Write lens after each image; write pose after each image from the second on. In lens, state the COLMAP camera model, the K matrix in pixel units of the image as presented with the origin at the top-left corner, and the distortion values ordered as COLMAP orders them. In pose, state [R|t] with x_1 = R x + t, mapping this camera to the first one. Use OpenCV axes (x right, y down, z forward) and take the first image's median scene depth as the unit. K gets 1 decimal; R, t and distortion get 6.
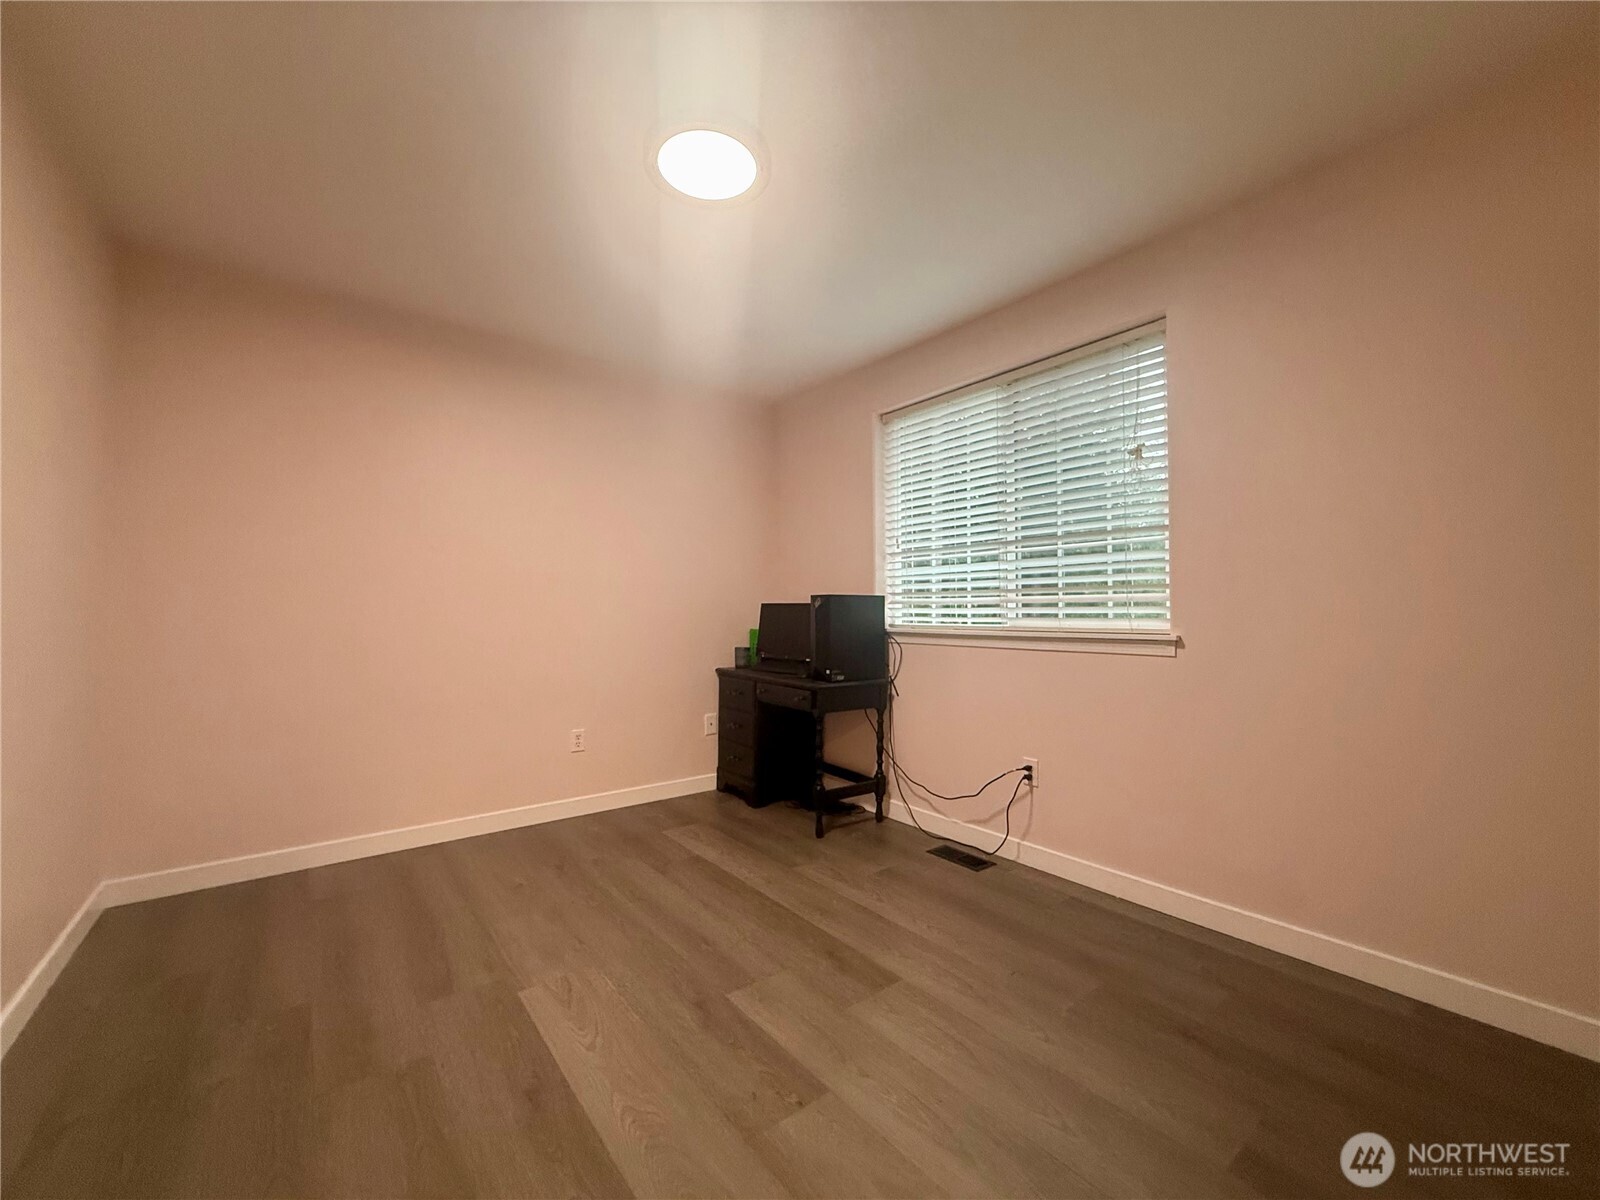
lens RADIAL K [[635.3, 0, 801.3], [0, 635.3, 604.7], [0, 0, 1]] dist [-0.003525, 0.000323]
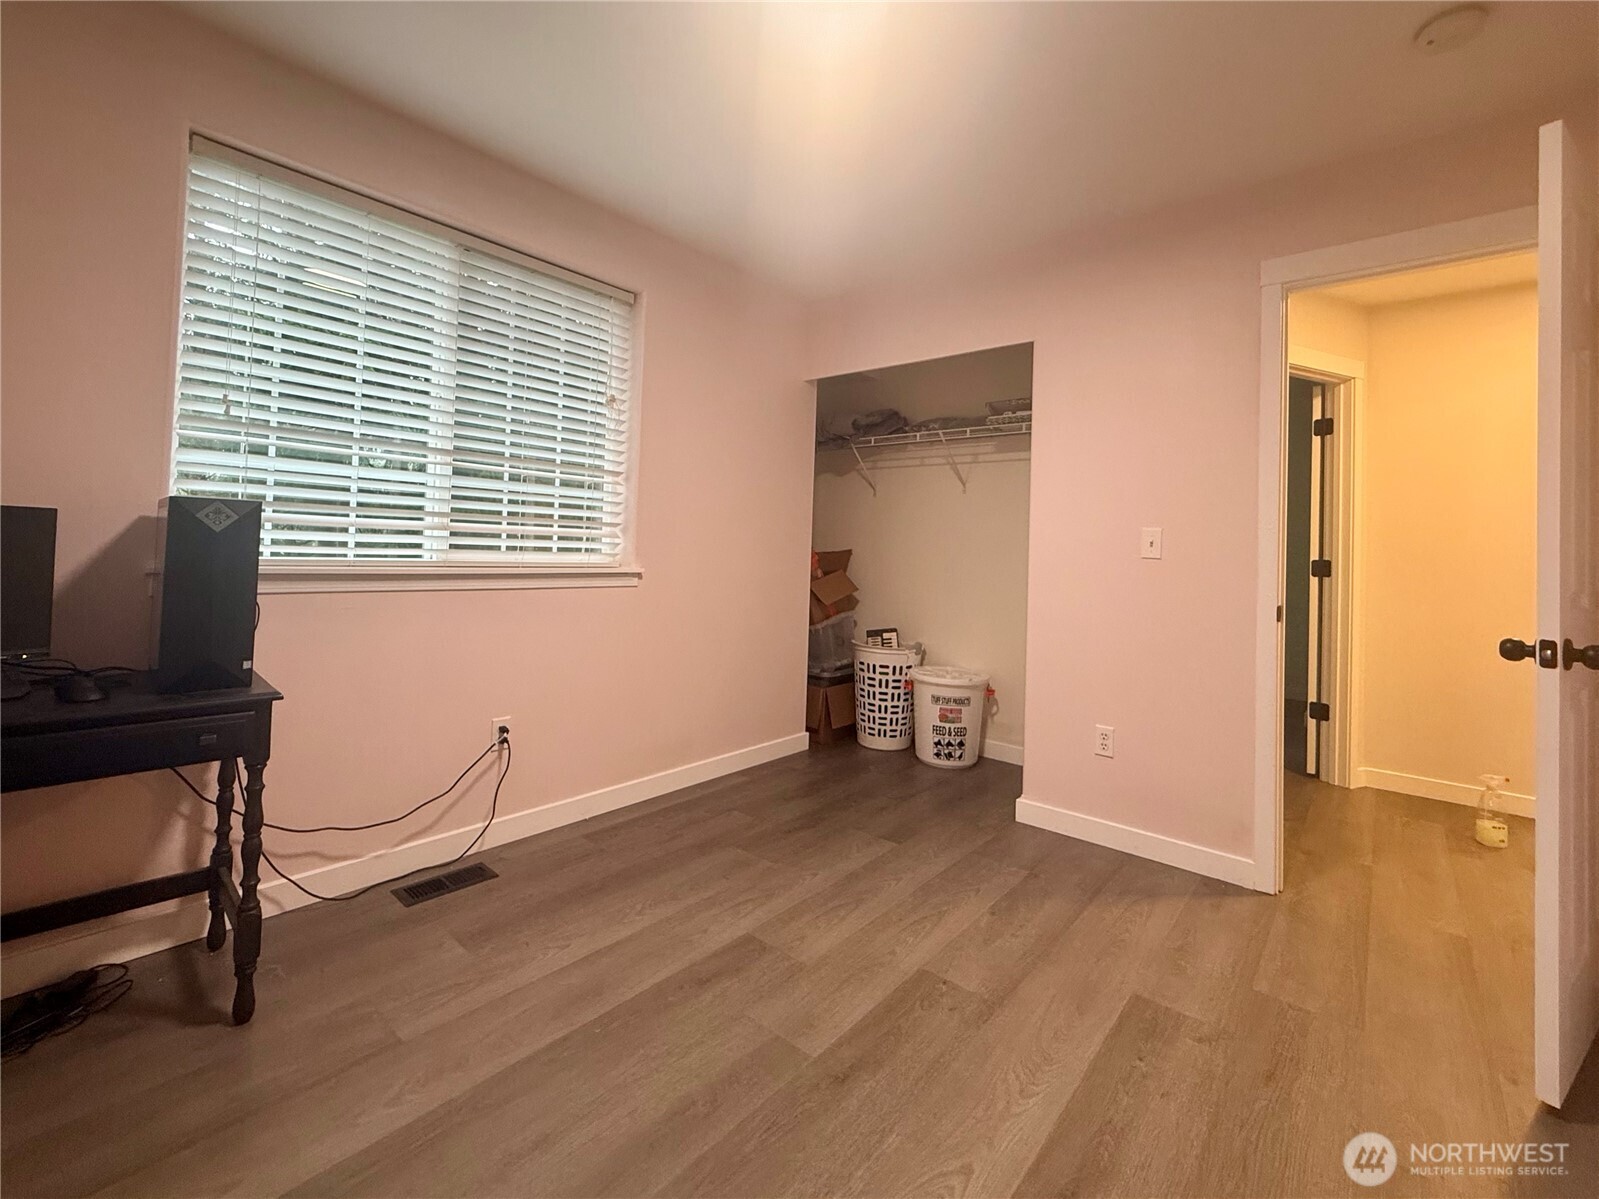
lens RADIAL K [[698.2, 0, 801.9], [0, 698.2, 538.5], [0, 0, 1]] dist [-0.025366, -0.000653]
pose [[-0.215652, 0.015533, 0.976347, -0.649873], [-0.042519, 0.998776, -0.025281, 0.011201], [-0.975544, -0.046965, -0.214728, 0.853789]]
